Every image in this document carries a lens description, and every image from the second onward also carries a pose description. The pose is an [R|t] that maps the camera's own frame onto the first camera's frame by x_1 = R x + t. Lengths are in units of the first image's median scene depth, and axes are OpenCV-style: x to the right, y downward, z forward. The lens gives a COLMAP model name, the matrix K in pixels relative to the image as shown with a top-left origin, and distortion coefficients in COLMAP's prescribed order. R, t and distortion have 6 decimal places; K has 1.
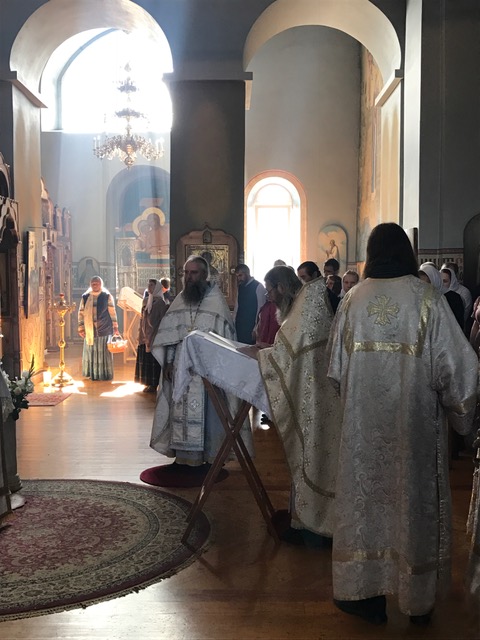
lens RADIAL K [[763.9, 0, 240.0], [0, 763.9, 320.0], [0, 0, 1]] dist [0.023330, -0.000745]
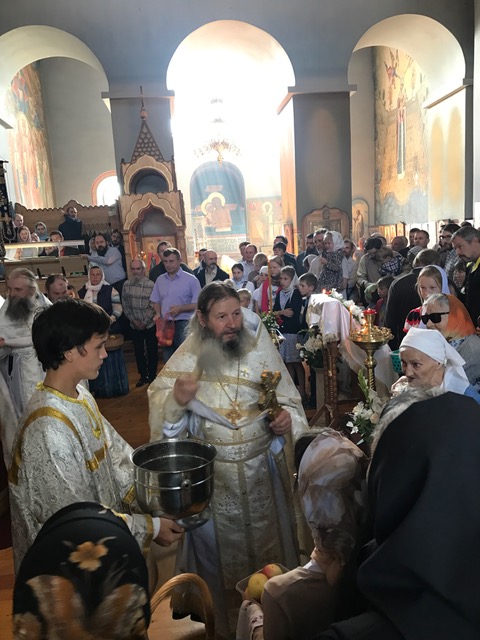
lens RADIAL K [[535.5, 0, 240.0], [0, 535.5, 320.0], [0, 0, 1]] dist [0.000838, 0.001785]
pose [[0.990236, -0.078414, 0.115252, -0.226835], [0.066447, 0.992330, 0.104244, -0.024664], [-0.122542, -0.095568, 0.987851, 0.061501]]
